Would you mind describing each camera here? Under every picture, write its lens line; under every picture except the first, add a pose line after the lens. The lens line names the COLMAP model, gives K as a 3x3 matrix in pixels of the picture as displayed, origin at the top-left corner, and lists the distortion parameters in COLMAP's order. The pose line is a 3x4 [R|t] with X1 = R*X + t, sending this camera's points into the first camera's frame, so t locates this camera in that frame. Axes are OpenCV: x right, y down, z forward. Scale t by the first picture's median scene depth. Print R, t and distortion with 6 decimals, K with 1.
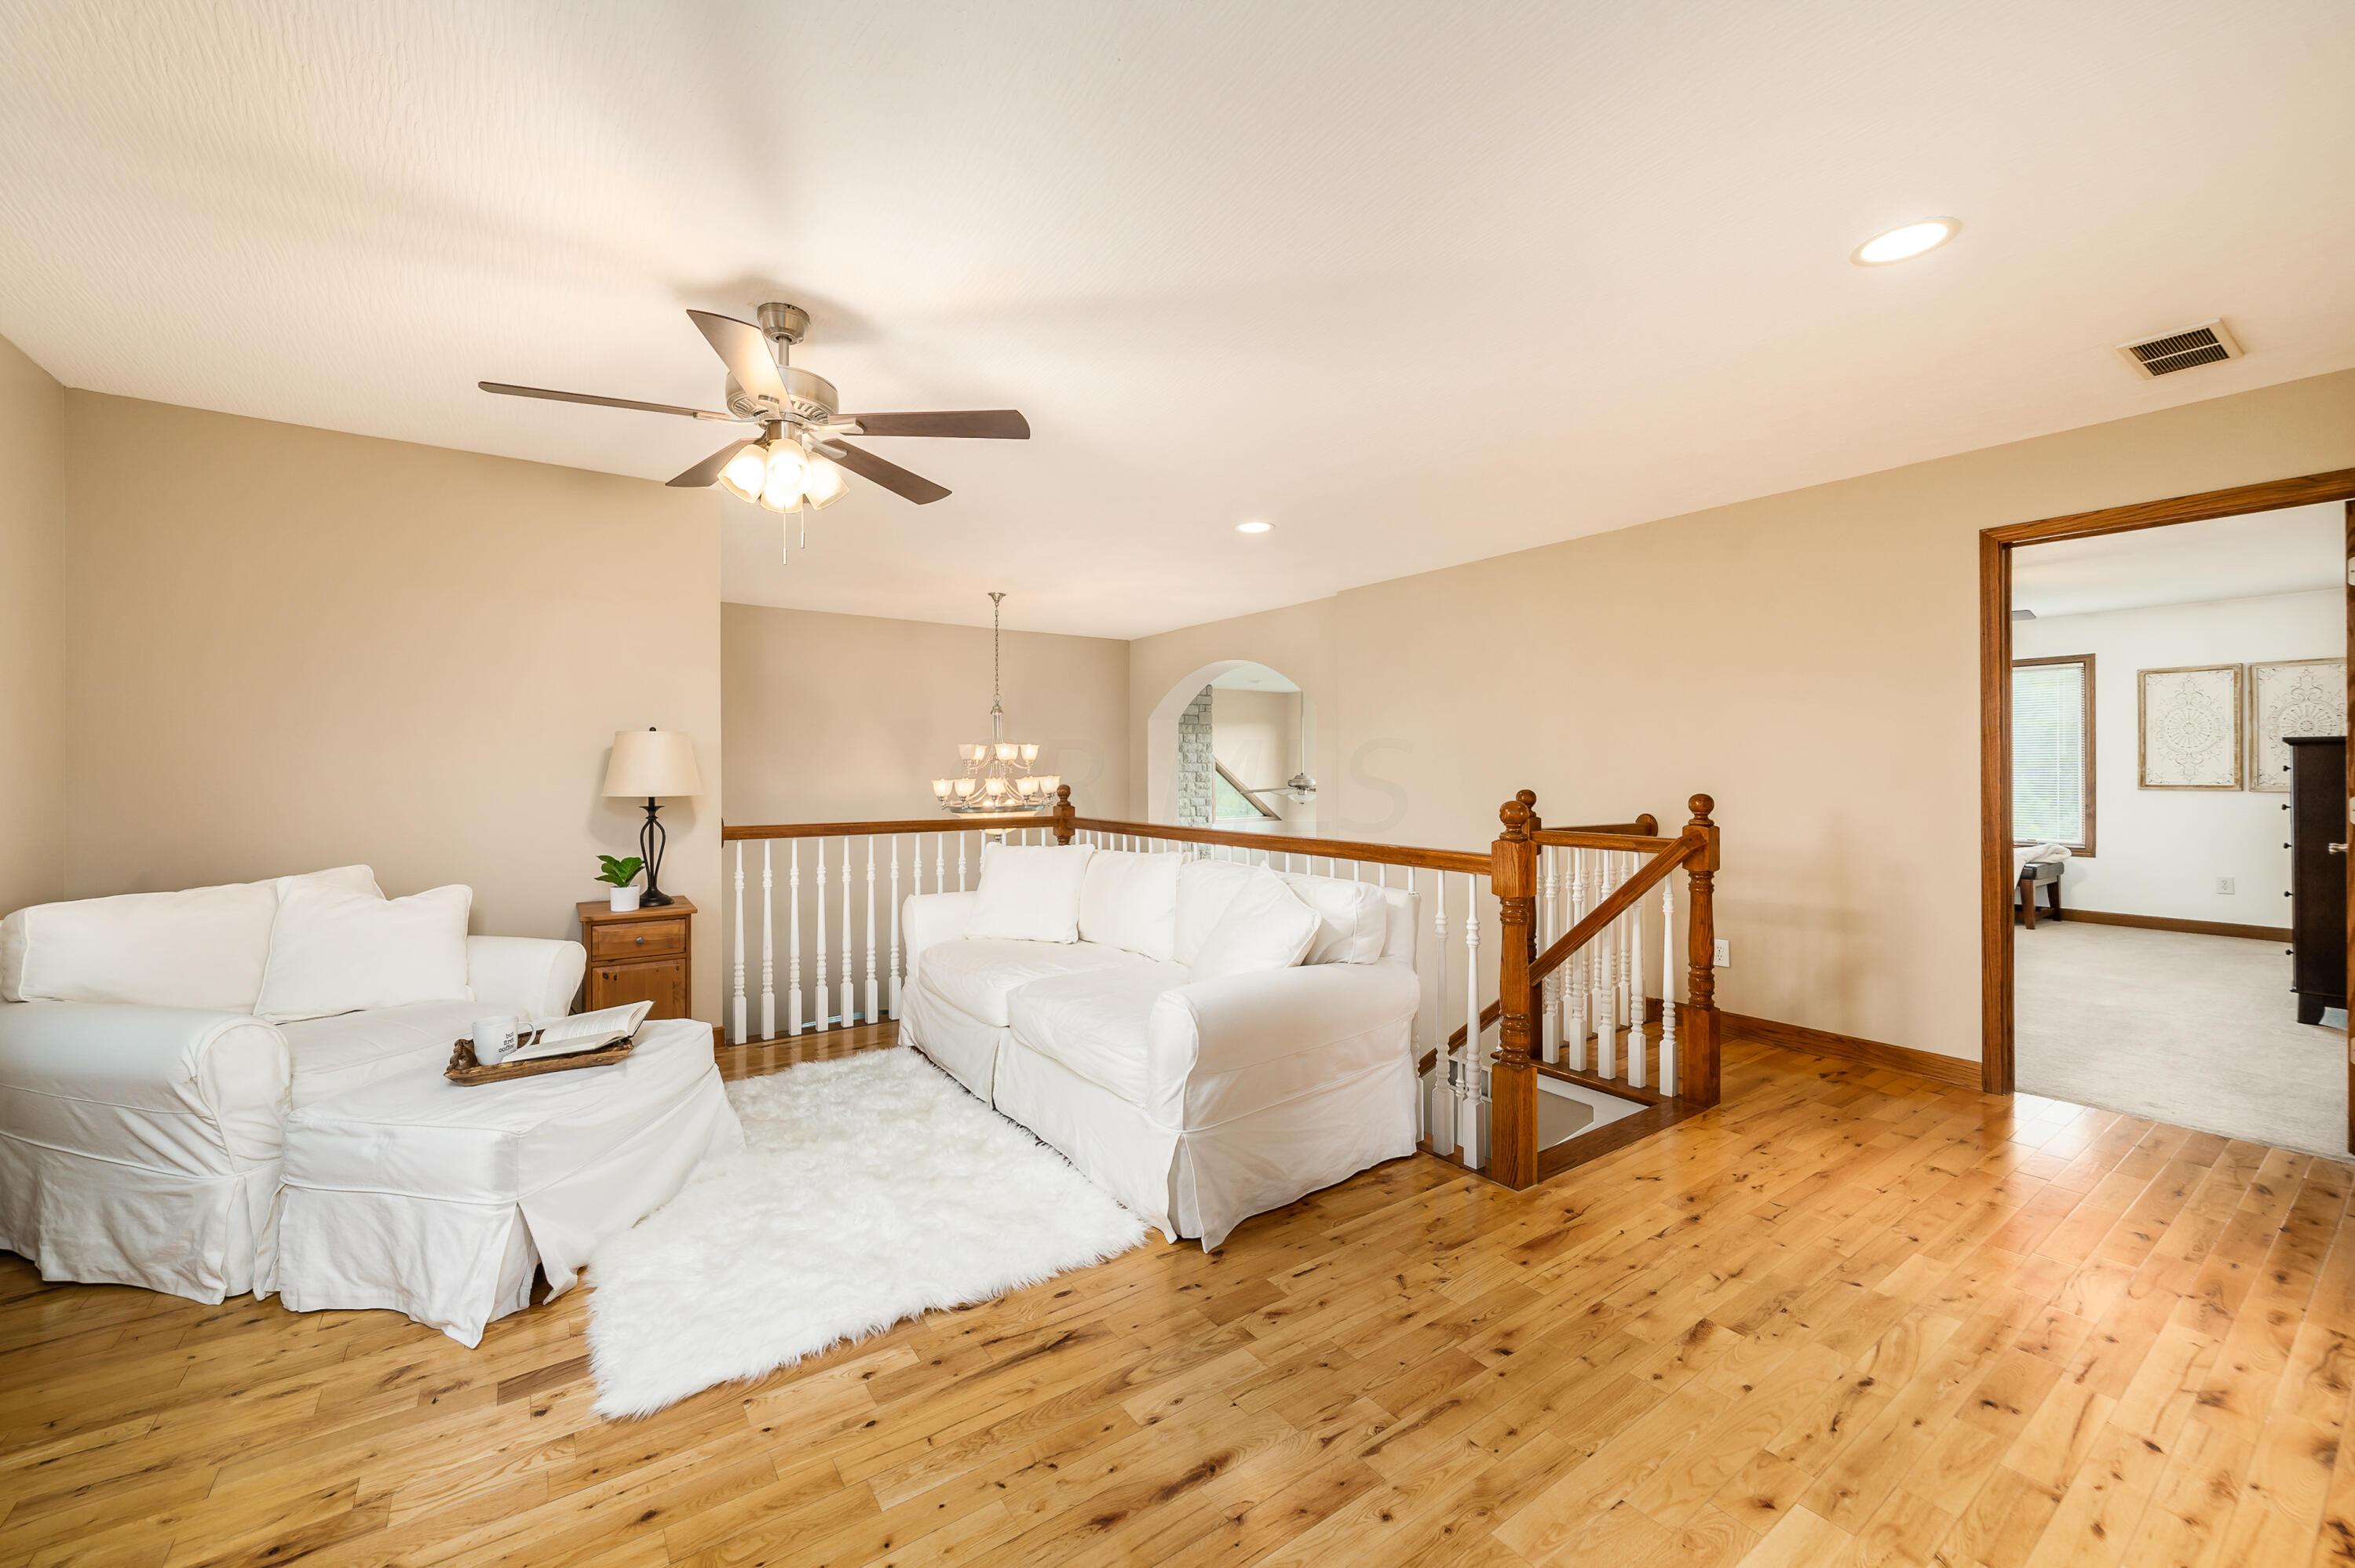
lens RADIAL K [[887.6, 0, 1165.7], [0, 887.6, 775.4], [0, 0, 1]] dist [-0.001130, -0.000468]
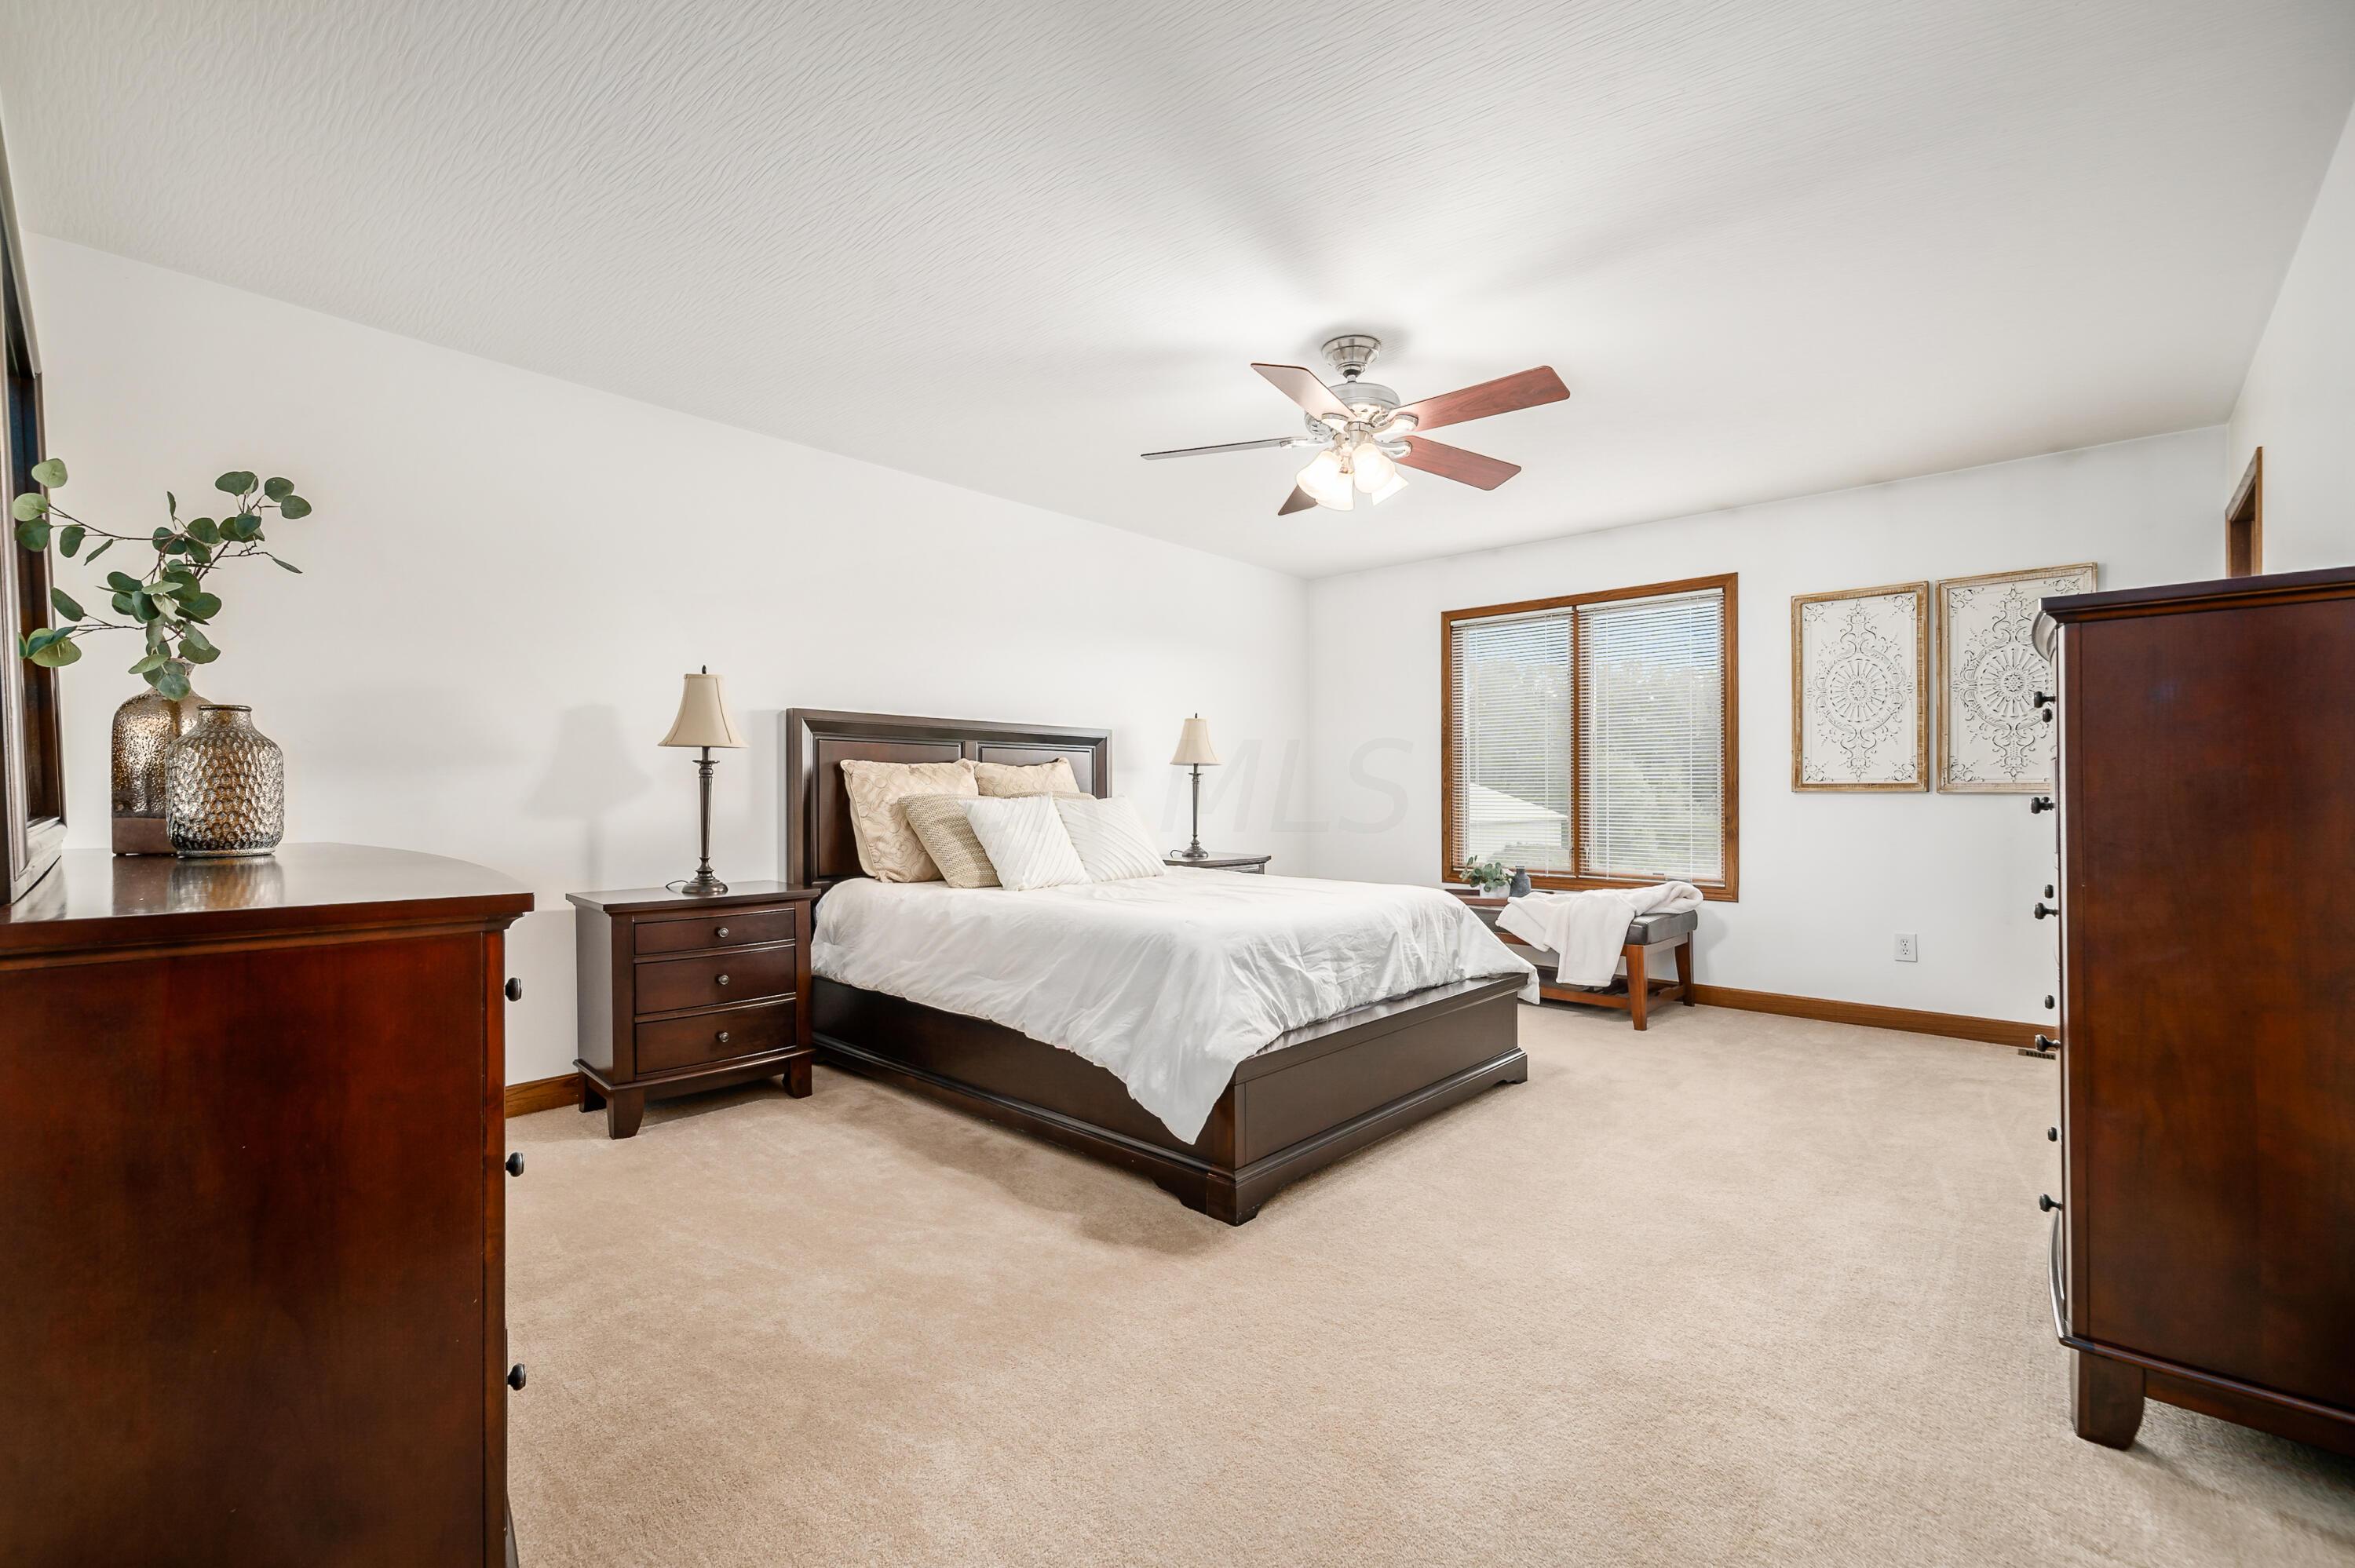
lens RADIAL K [[985.1, 0, 1186.6], [0, 985.1, 793.7], [0, 0, 1]] dist [0.004029, 0.000775]
pose [[0.970425, 0.000040, 0.241405, 0.851537], [0.000848, 0.999993, -0.003575, 0.031780], [-0.241403, 0.003674, 0.970418, 0.709256]]
